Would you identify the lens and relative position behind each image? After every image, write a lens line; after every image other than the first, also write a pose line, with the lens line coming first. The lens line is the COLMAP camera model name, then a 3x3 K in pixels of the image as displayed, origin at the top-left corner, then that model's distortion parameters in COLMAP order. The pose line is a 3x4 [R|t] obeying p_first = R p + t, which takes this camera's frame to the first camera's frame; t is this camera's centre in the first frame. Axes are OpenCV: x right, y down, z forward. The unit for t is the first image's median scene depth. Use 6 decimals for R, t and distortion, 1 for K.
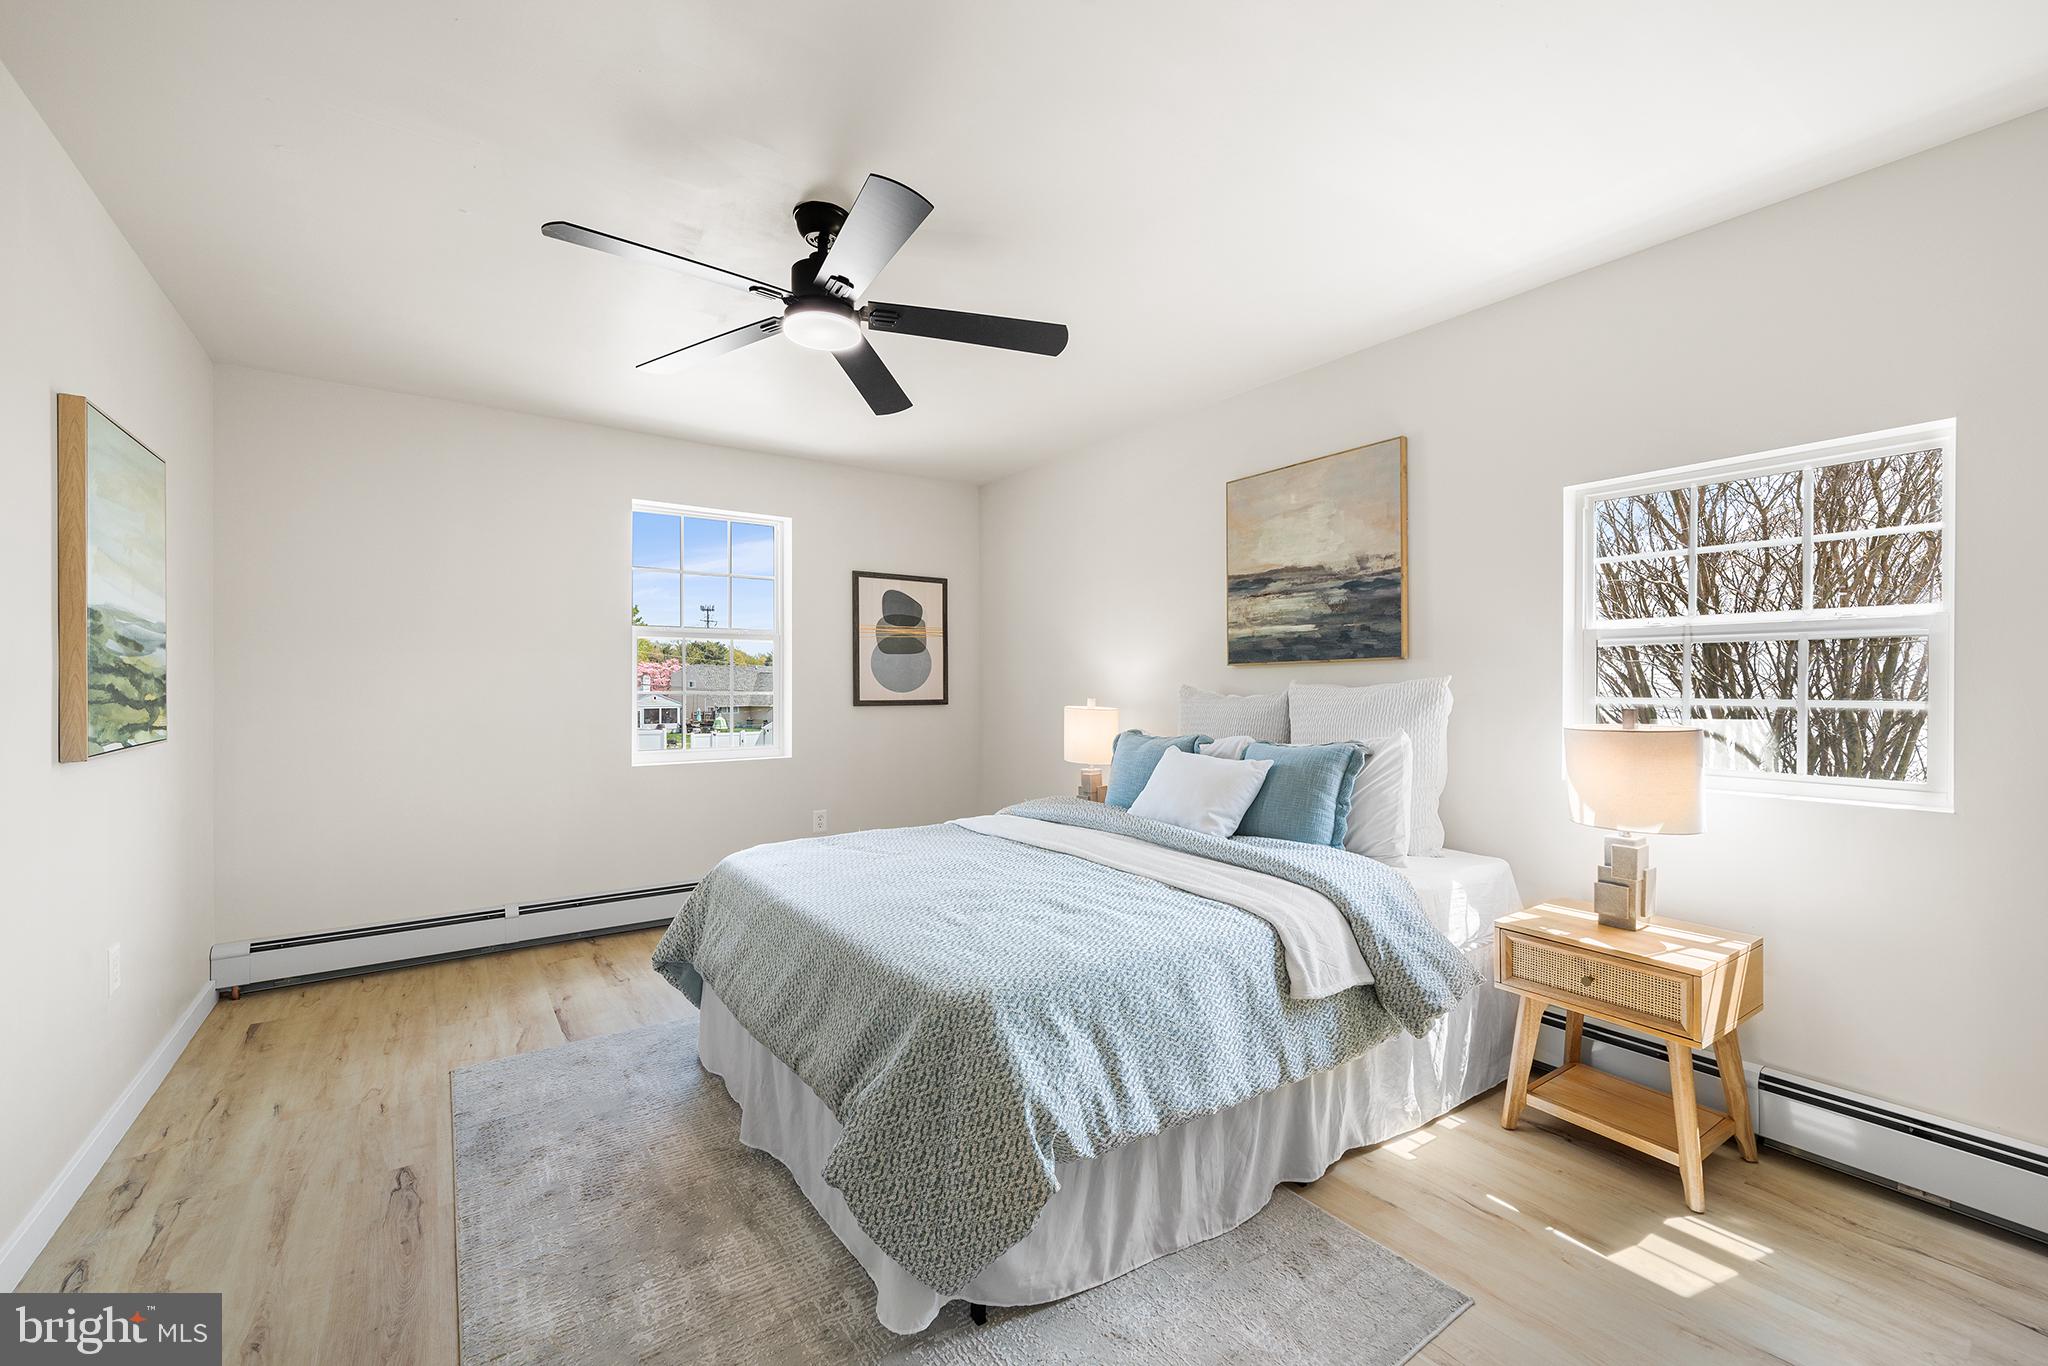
lens RADIAL K [[820.2, 0, 1033.2], [0, 820.2, 688.3], [0, 0, 1]] dist [-0.001193, 0.000064]
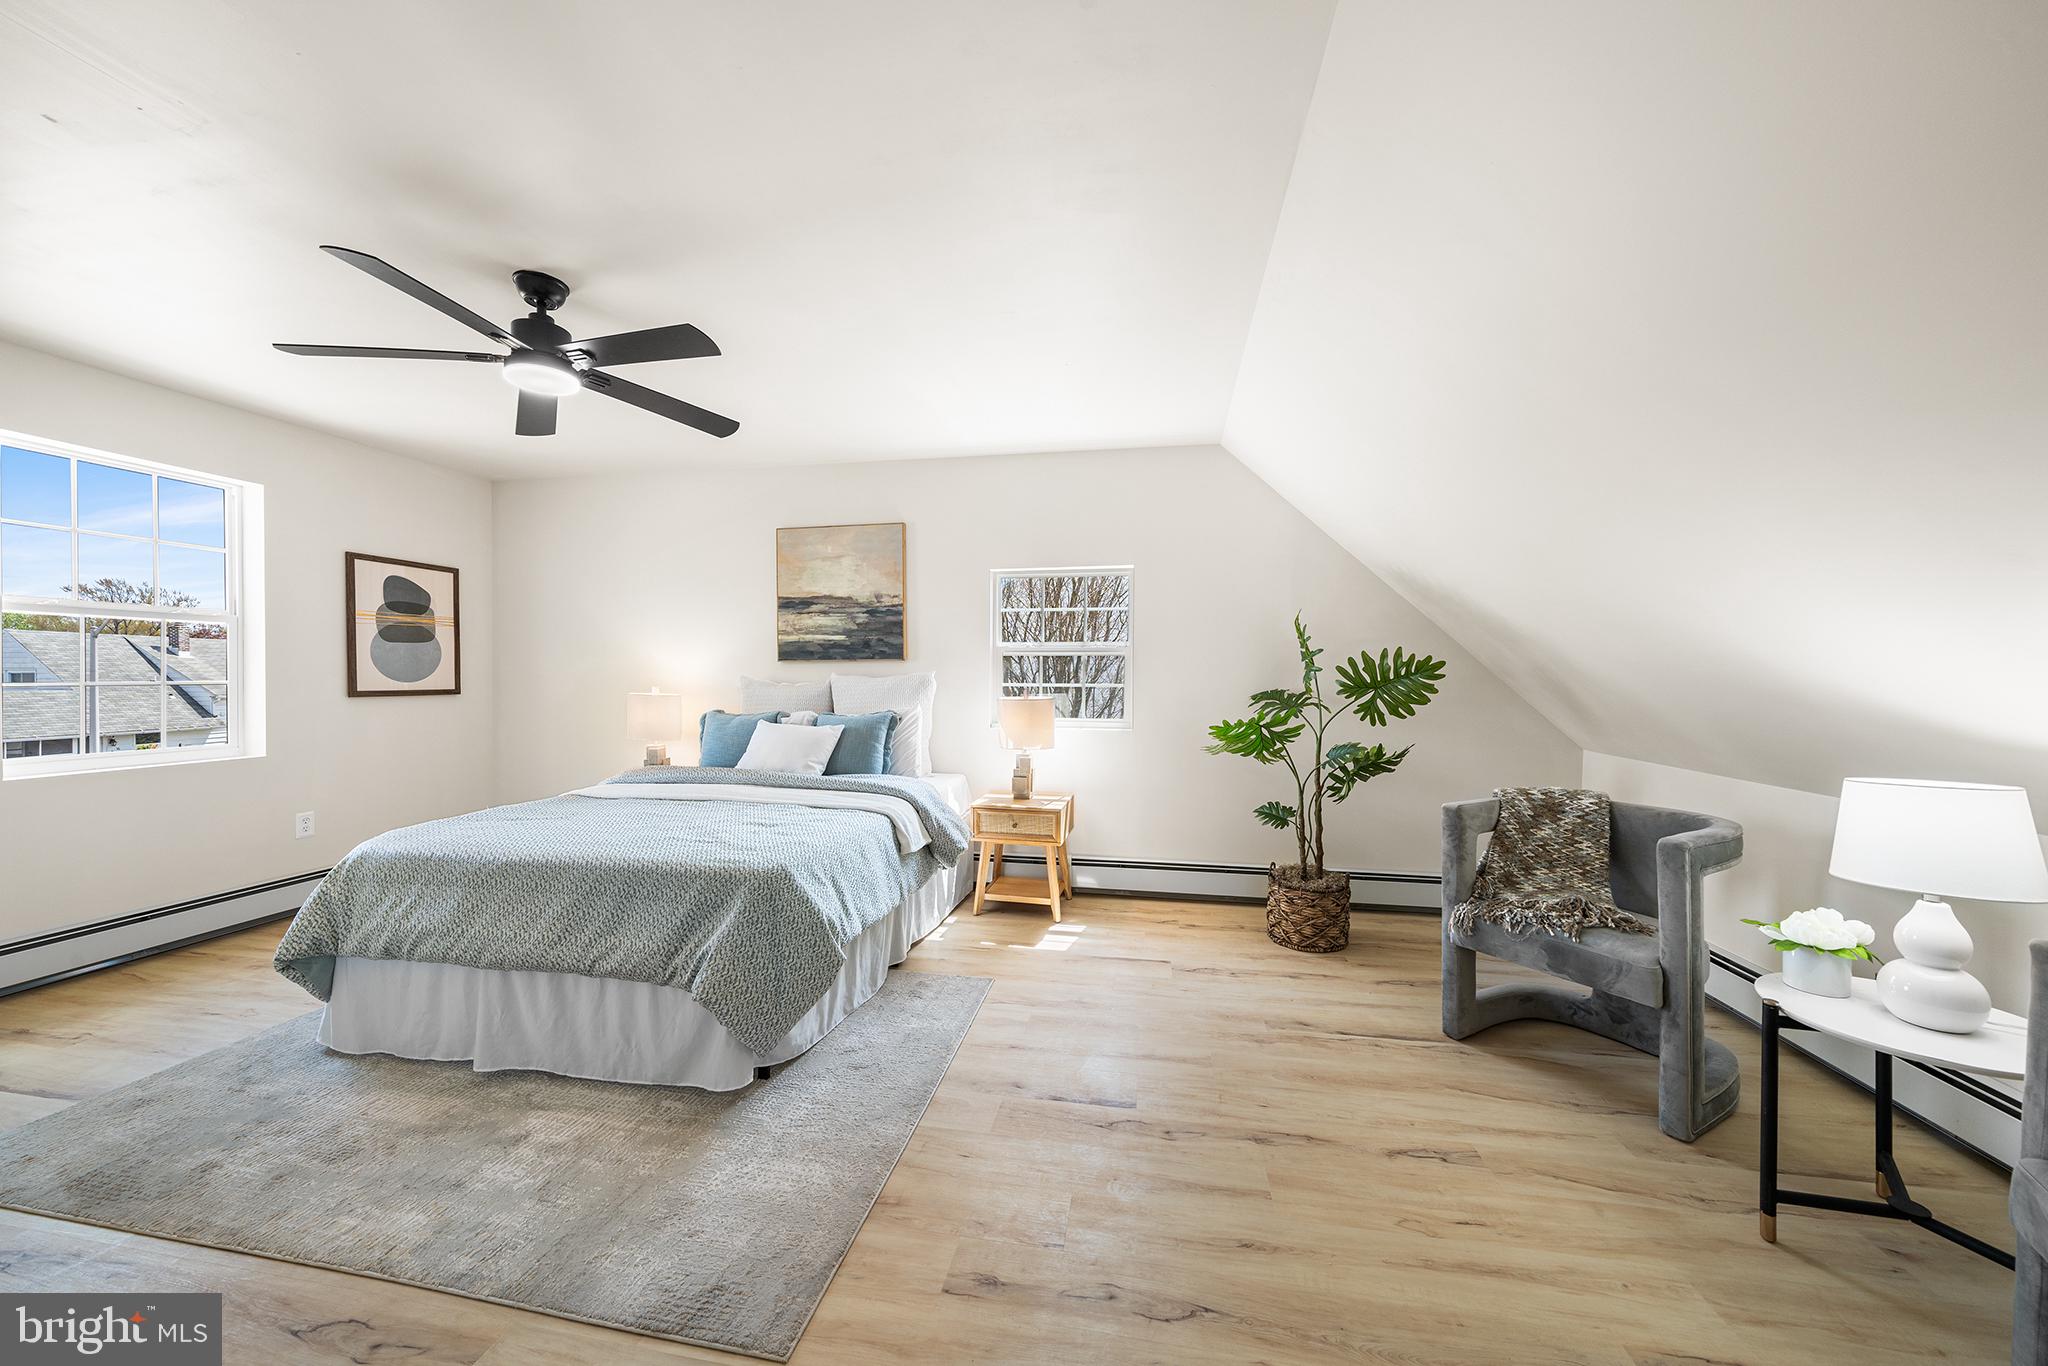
lens RADIAL K [[700.4, 0, 1023.2], [0, 700.4, 685.9], [0, 0, 1]] dist [-0.001042, -0.000159]
pose [[0.722804, -0.007734, 0.691010, -0.323651], [-0.000616, 0.999930, 0.011837, -0.001125], [-0.691053, -0.008982, 0.722749, -0.160402]]
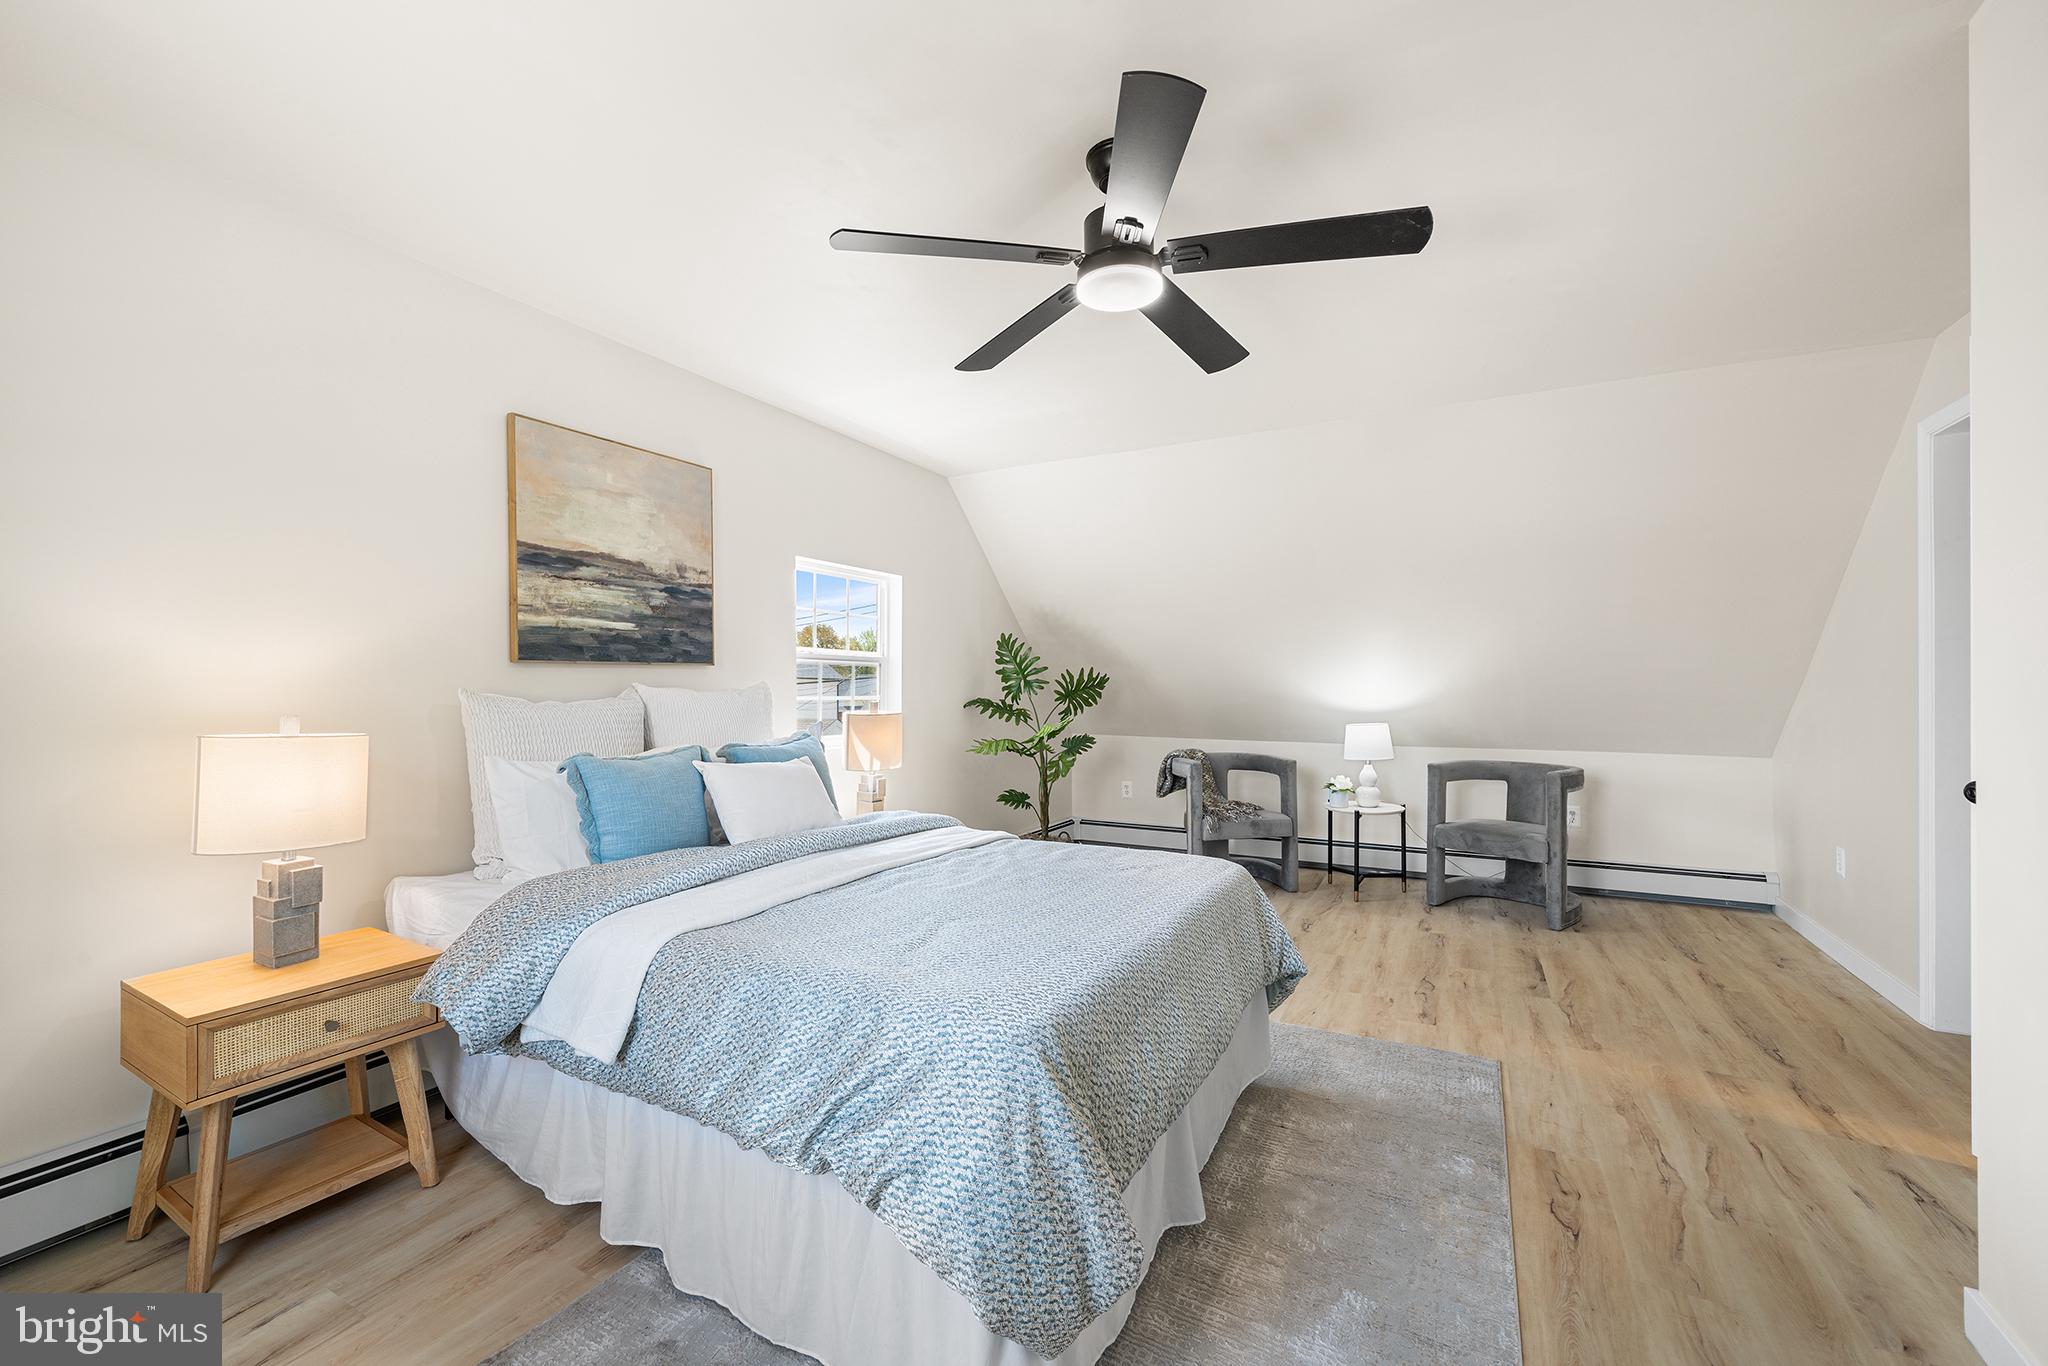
lens RADIAL K [[804.3, 0, 1022.1], [0, 804.3, 688.1], [0, 0, 1]] dist [-0.000498, 0.000141]
pose [[-0.420672, -0.000229, 0.907213, -0.705417], [0.002228, 0.999997, 0.001285, -0.004727], [-0.907210, 0.002562, -0.420670, 1.030265]]
